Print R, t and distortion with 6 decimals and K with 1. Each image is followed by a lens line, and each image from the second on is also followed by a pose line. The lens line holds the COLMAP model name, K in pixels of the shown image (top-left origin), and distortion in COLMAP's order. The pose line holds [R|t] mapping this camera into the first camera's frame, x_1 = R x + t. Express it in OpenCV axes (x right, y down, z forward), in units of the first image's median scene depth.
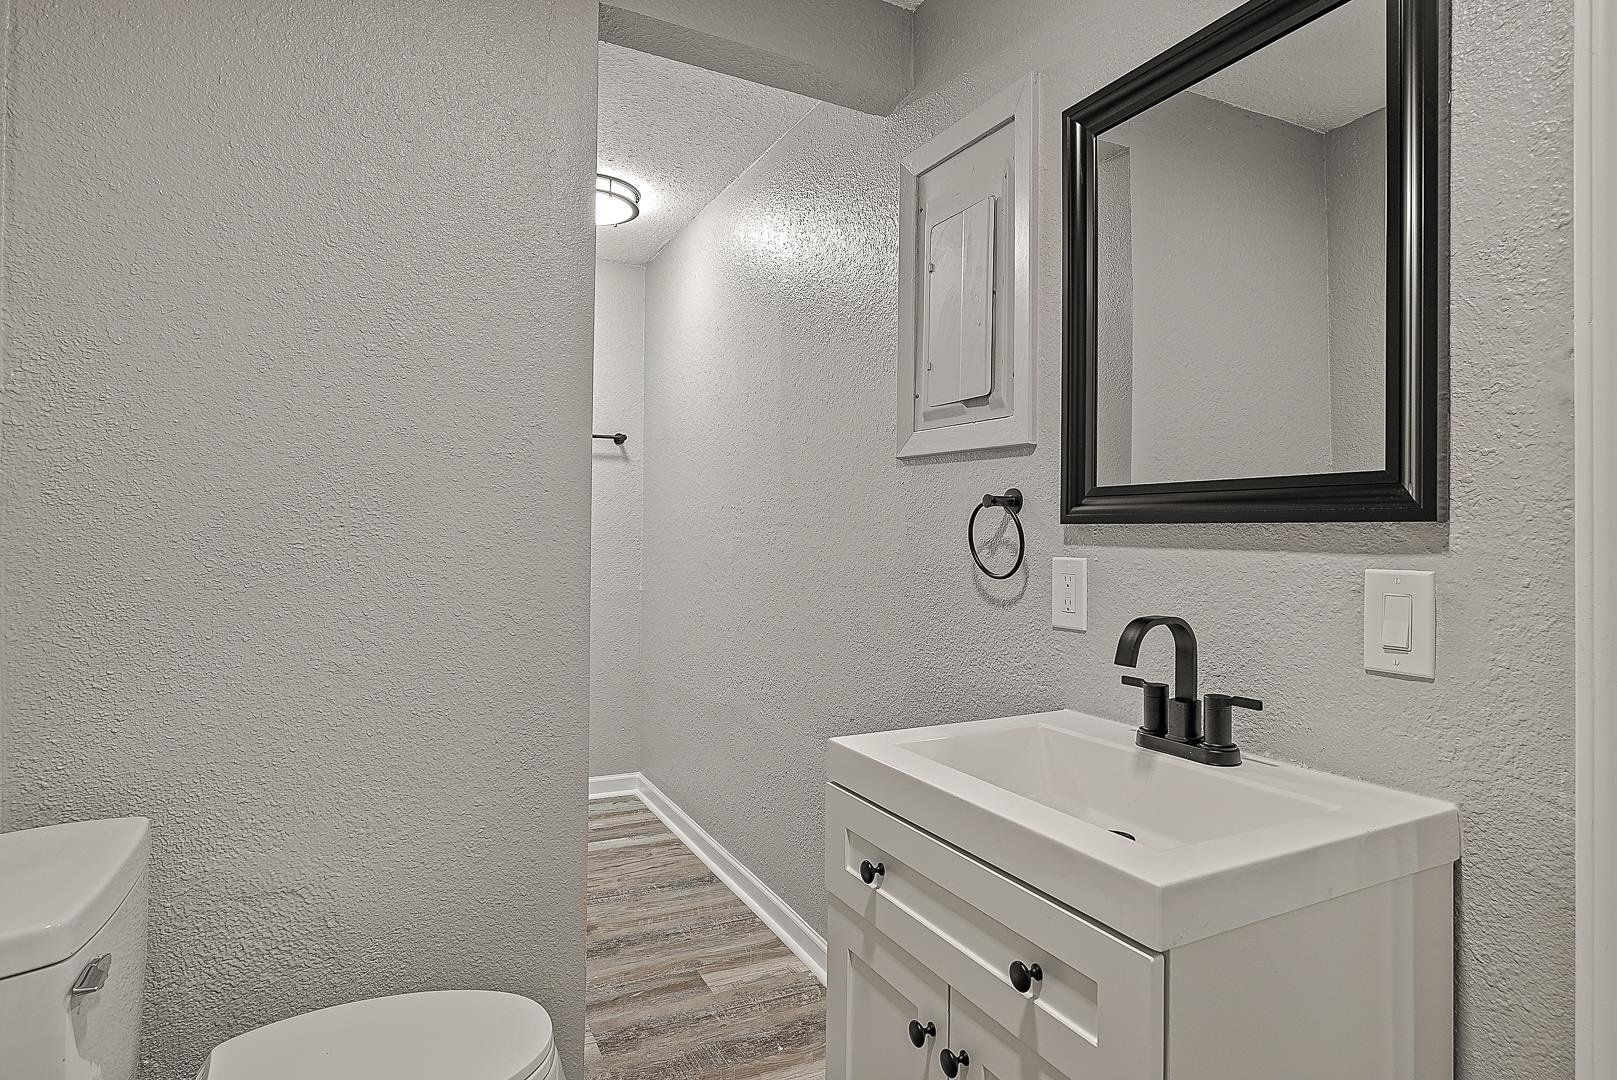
lens RADIAL K [[873.3, 0, 810.0], [0, 873.3, 530.7], [0, 0, 1]] dist [0.003503, 0.000368]
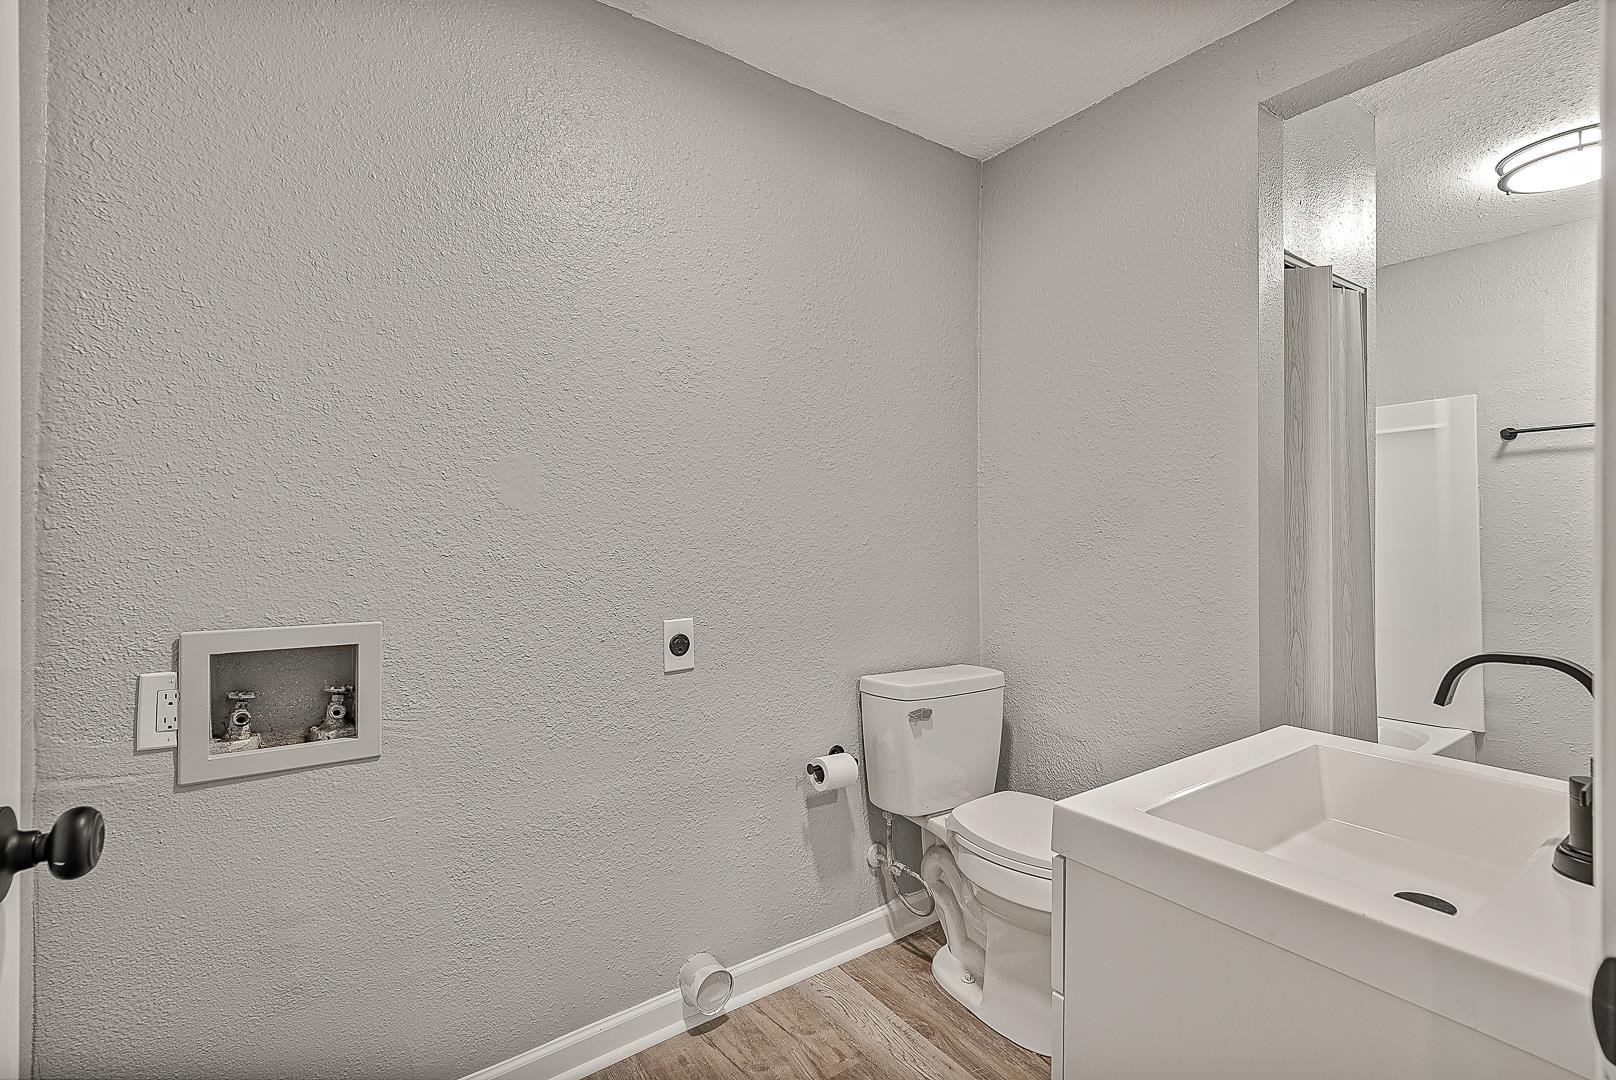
lens RADIAL K [[767.4, 0, 810.5], [0, 767.4, 533.3], [0, 0, 1]] dist [-0.008239, 0.003003]
pose [[0.129597, 0.004326, -0.991557, 0.848673], [0.004559, 0.999977, 0.004958, -0.012684], [0.991556, -0.005163, 0.129575, 0.268647]]
